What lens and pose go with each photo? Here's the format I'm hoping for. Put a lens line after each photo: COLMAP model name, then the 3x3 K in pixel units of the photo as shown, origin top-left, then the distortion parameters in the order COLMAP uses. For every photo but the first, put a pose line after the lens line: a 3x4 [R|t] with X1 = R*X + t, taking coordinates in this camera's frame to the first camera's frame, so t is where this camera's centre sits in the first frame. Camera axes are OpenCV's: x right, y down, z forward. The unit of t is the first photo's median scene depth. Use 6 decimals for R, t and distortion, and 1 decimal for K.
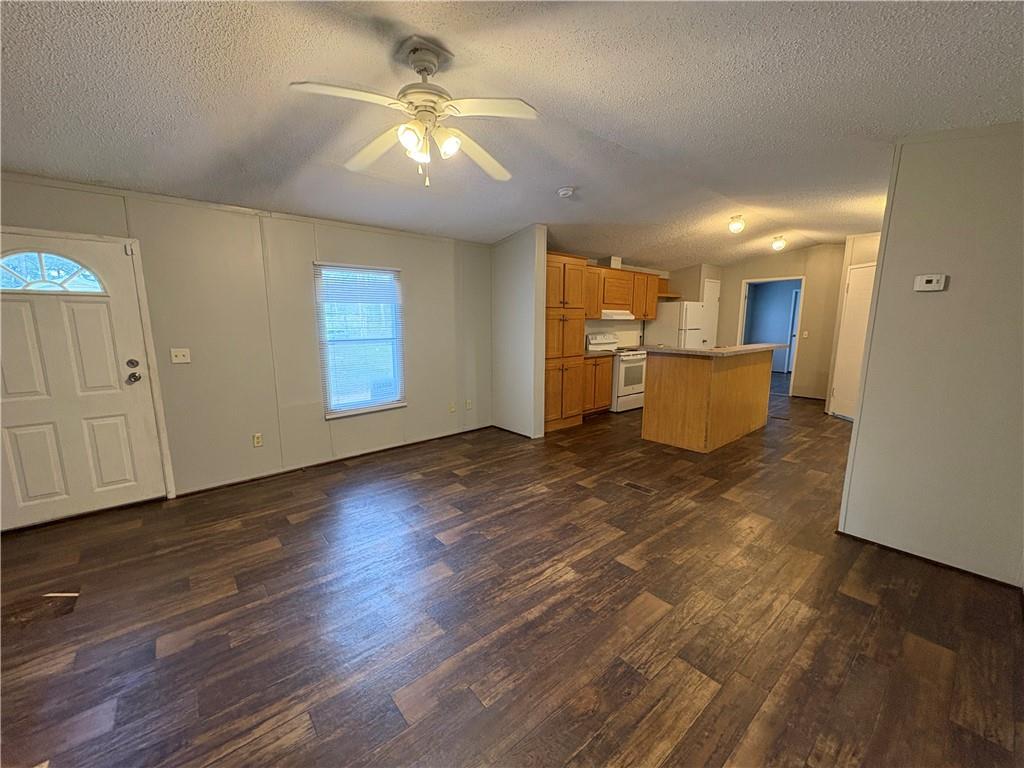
lens RADIAL K [[421.7, 0, 512.5], [0, 421.7, 380.0], [0, 0, 1]] dist [0.008142, -0.000297]
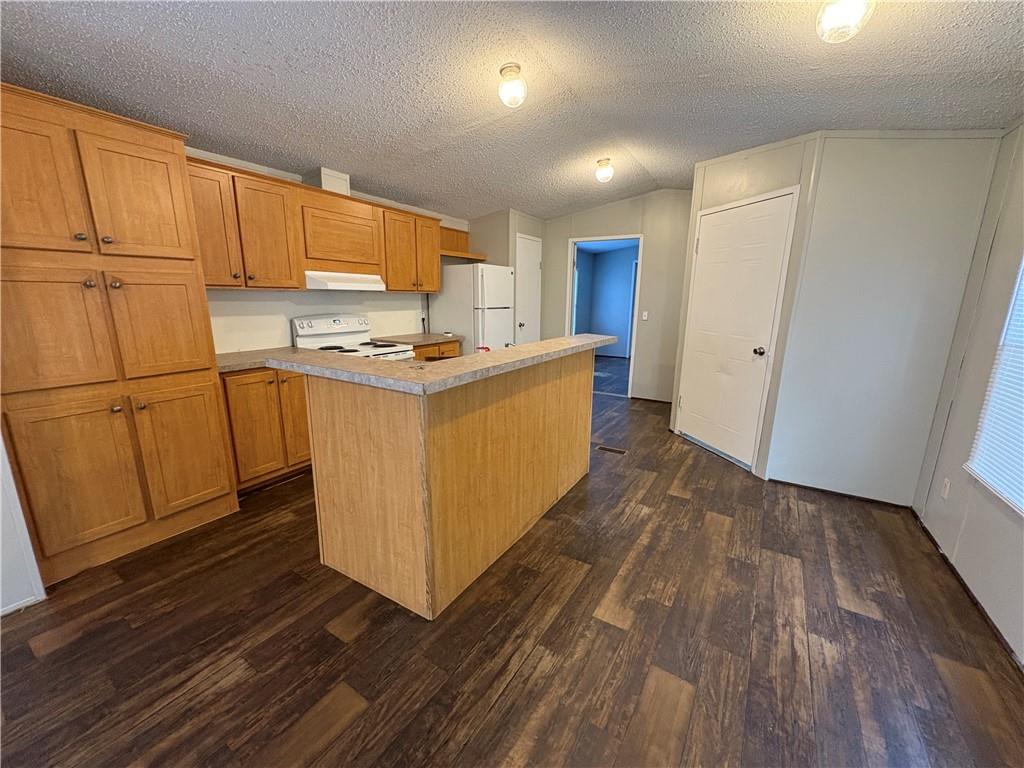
lens RADIAL K [[421.7, 0, 512.4], [0, 421.7, 385.0], [0, 0, 1]] dist [0.008142, -0.000297]
pose [[0.956390, -0.053789, 0.287097, 0.285232], [0.035333, 0.996985, 0.069090, -0.050820], [-0.289948, -0.055933, 0.955407, 0.403134]]
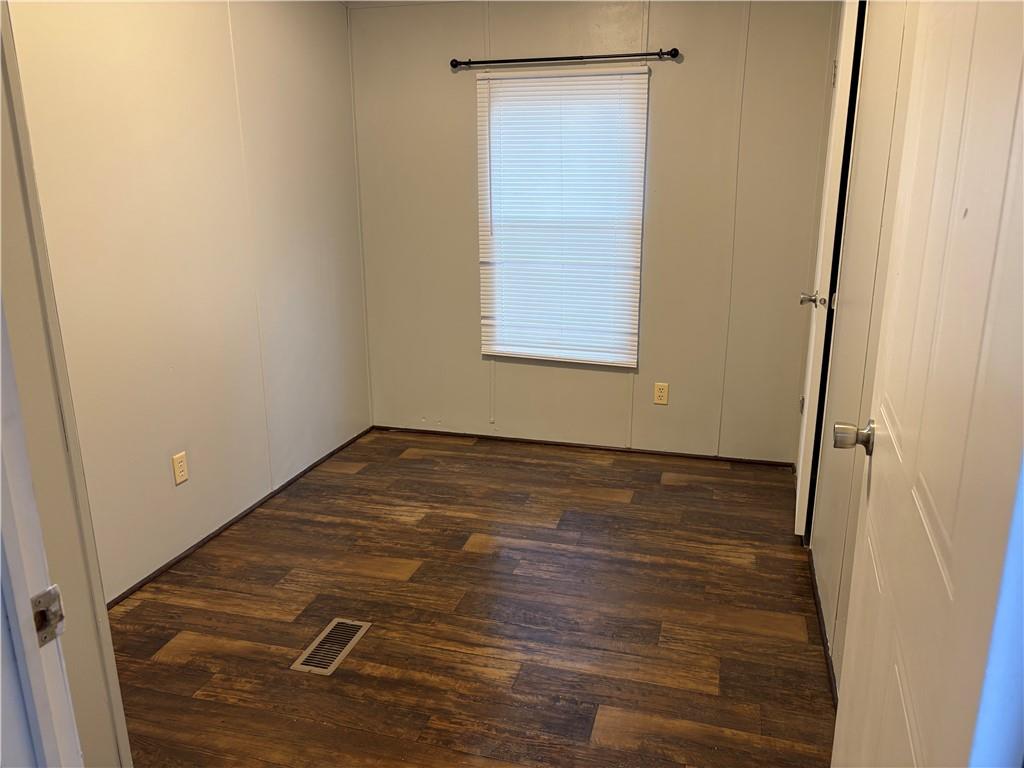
lens RADIAL K [[738.9, 0, 517.0], [0, 738.9, 455.6], [0, 0, 1]] dist [-0.018688, -0.002694]
pose [[0.573531, 0.289677, -0.766257, 0.635670], [-0.121540, 0.955128, 0.270108, -0.026073], [0.810117, -0.061785, 0.583003, 0.178424]]
